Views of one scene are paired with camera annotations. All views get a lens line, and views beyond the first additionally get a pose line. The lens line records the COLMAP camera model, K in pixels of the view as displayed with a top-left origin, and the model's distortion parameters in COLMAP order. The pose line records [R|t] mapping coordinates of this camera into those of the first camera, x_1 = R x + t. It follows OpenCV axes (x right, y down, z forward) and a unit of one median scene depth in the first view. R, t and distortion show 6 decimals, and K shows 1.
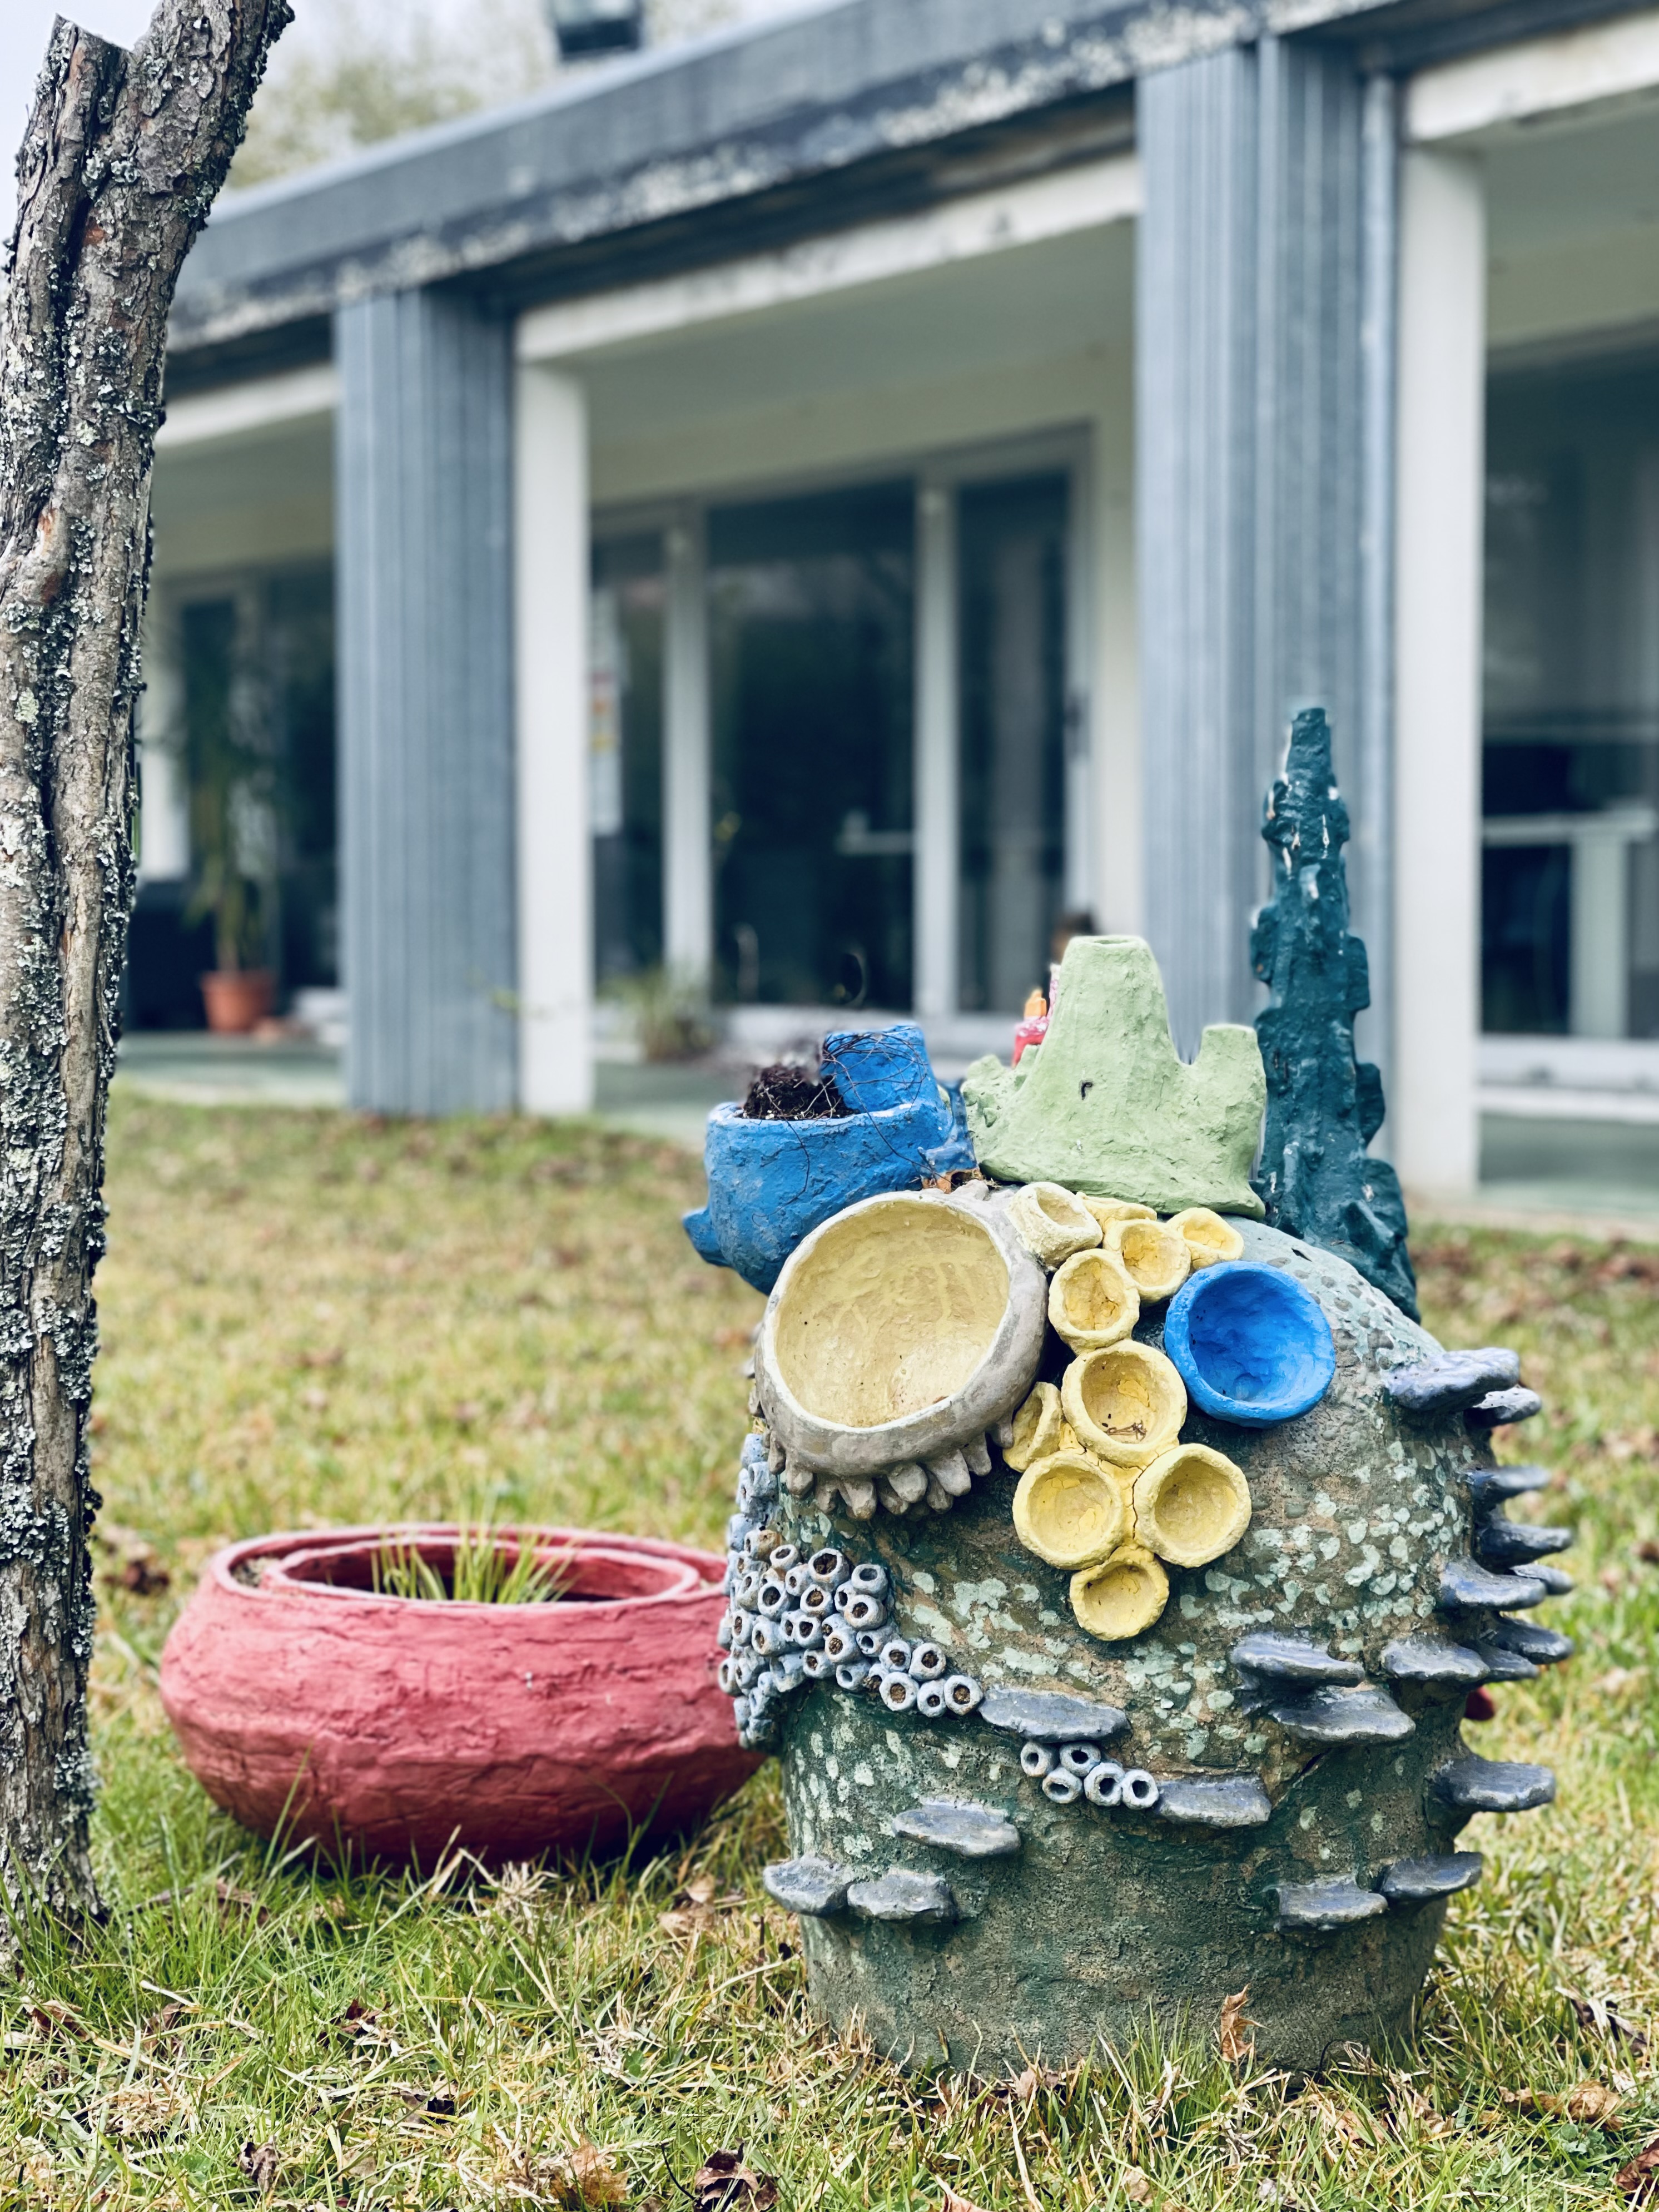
lens RADIAL K [[4113.0, 0, 829.5], [0, 4113.0, 1106.0], [0, 0, 1]] dist [0.203305, -0.040940]
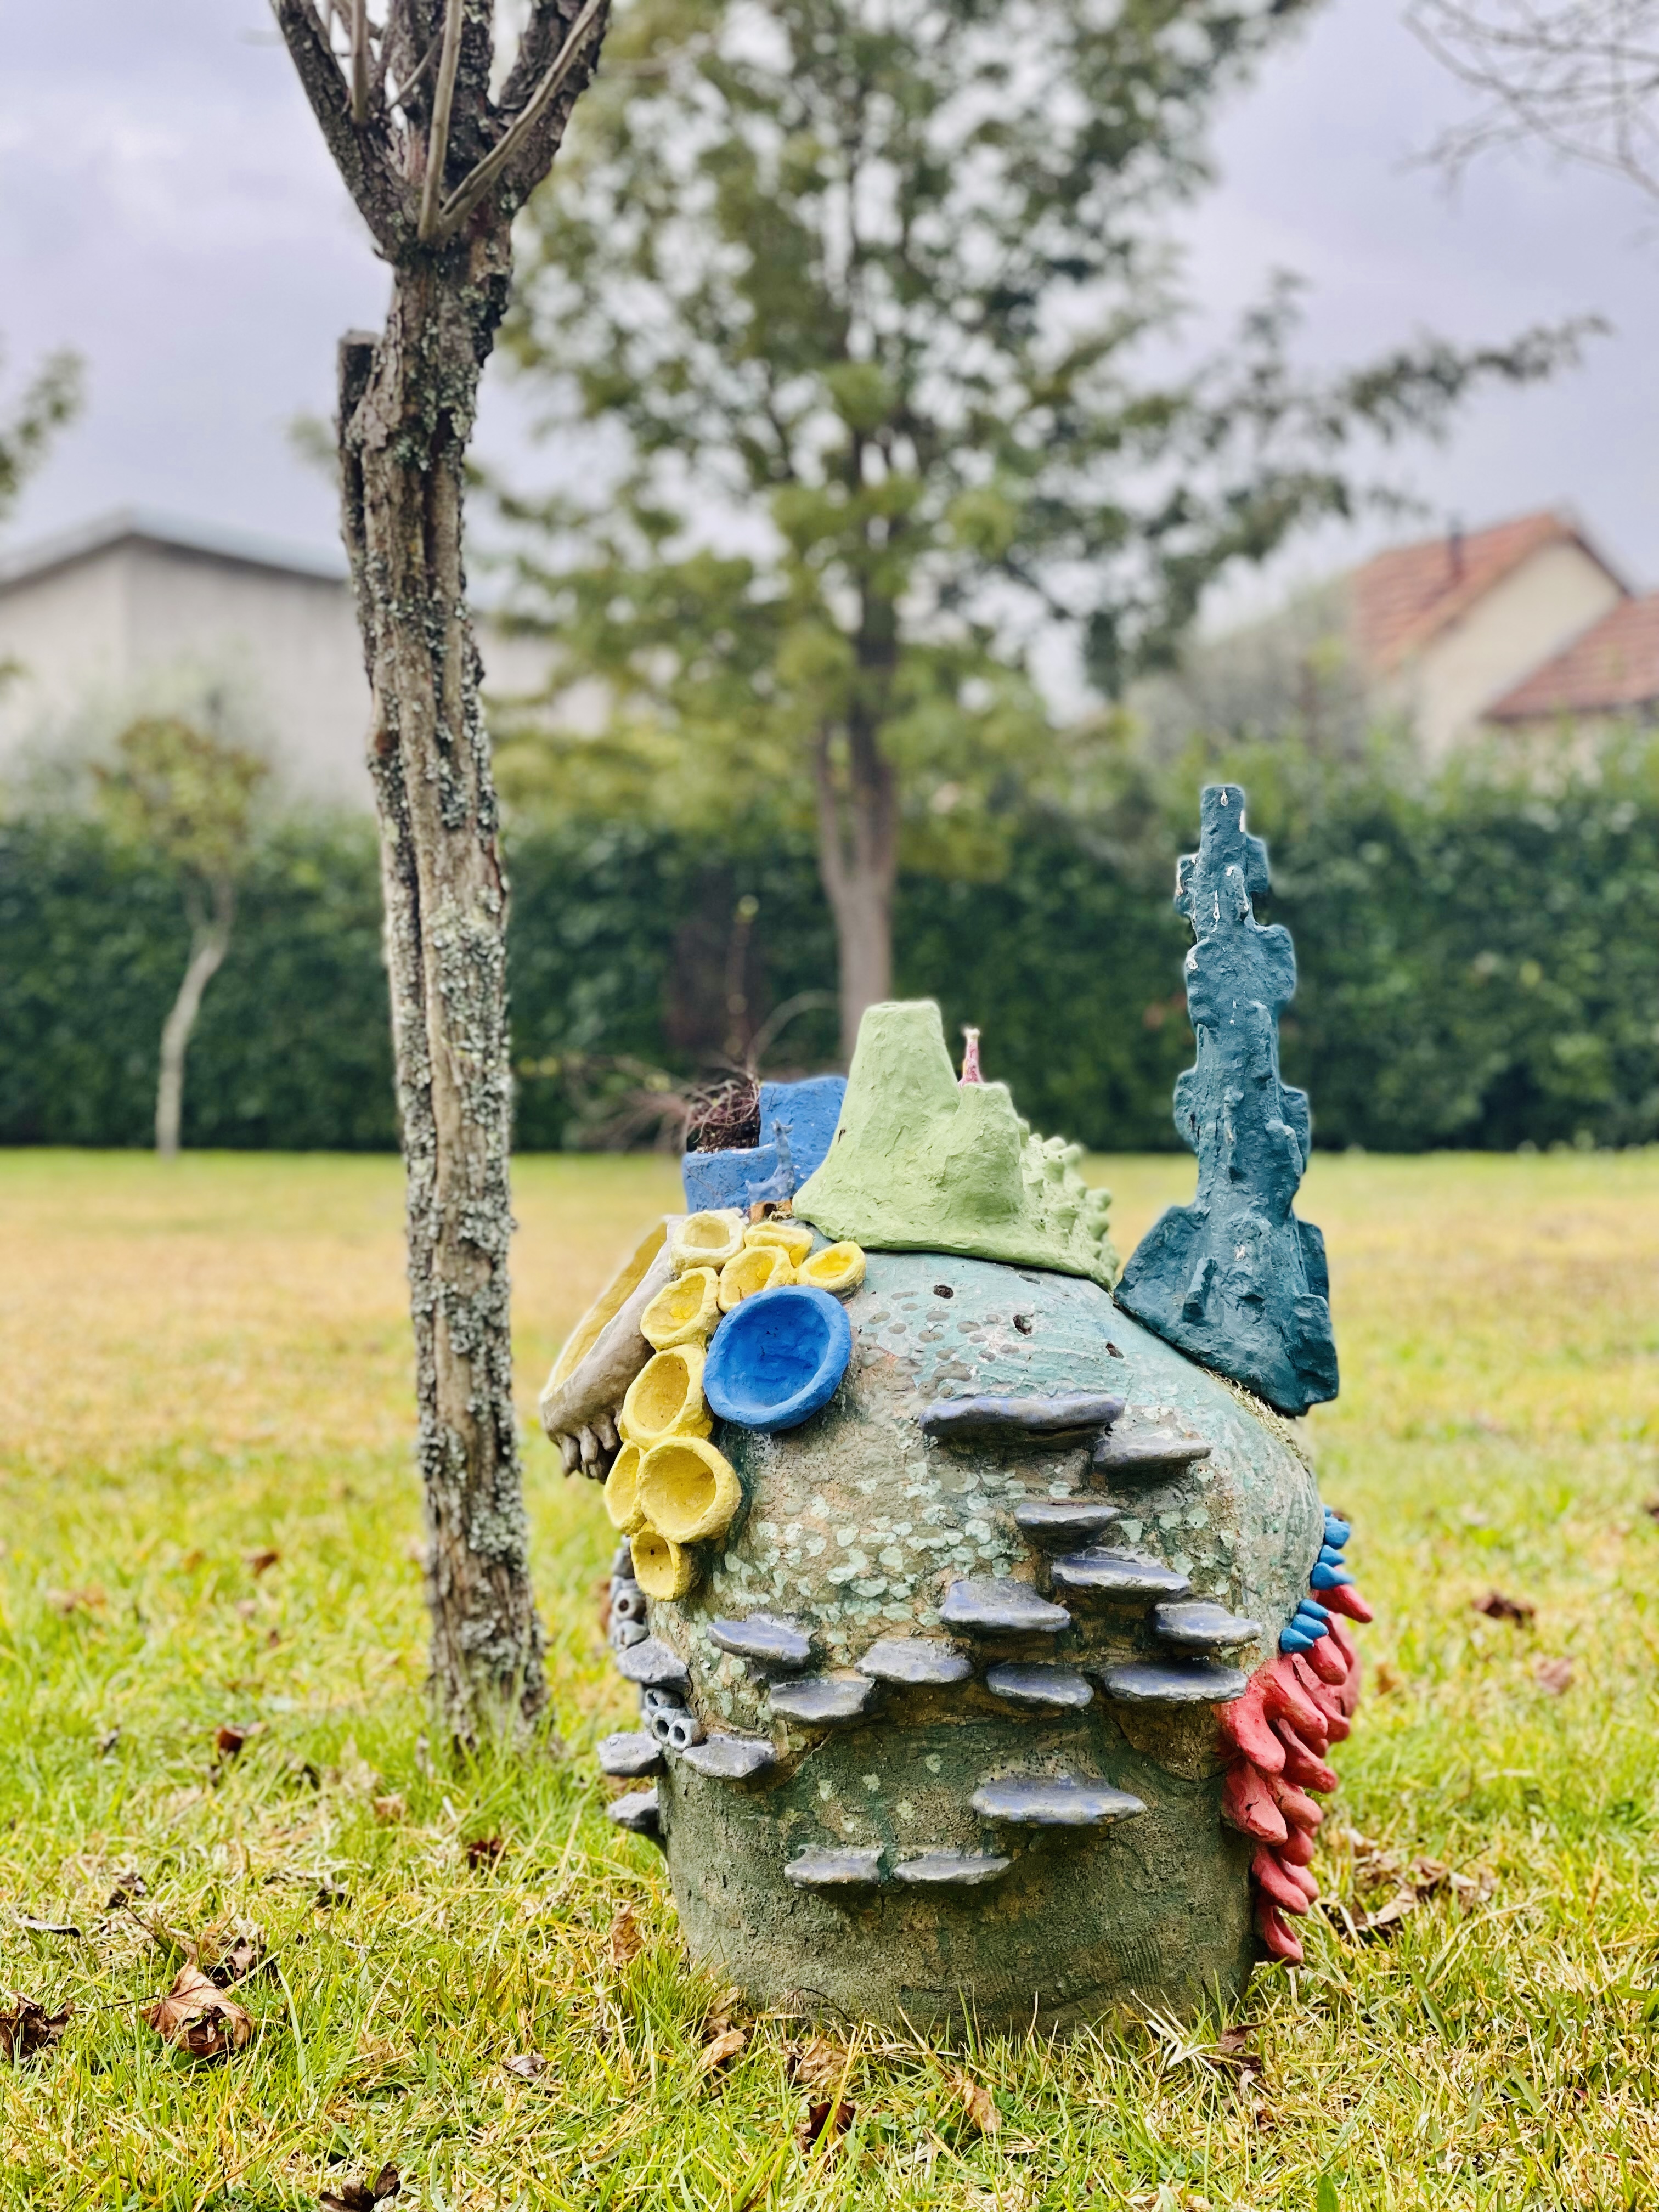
lens RADIAL K [[4113.3, 0, 829.5], [0, 4113.3, 1106.0], [0, 0, 1]] dist [0.203305, -0.040940]
pose [[0.589367, 0.021725, -0.807573, 1.010145], [-0.044343, 0.999001, -0.005486, -0.005912], [0.806648, 0.039043, 0.589741, 0.338468]]
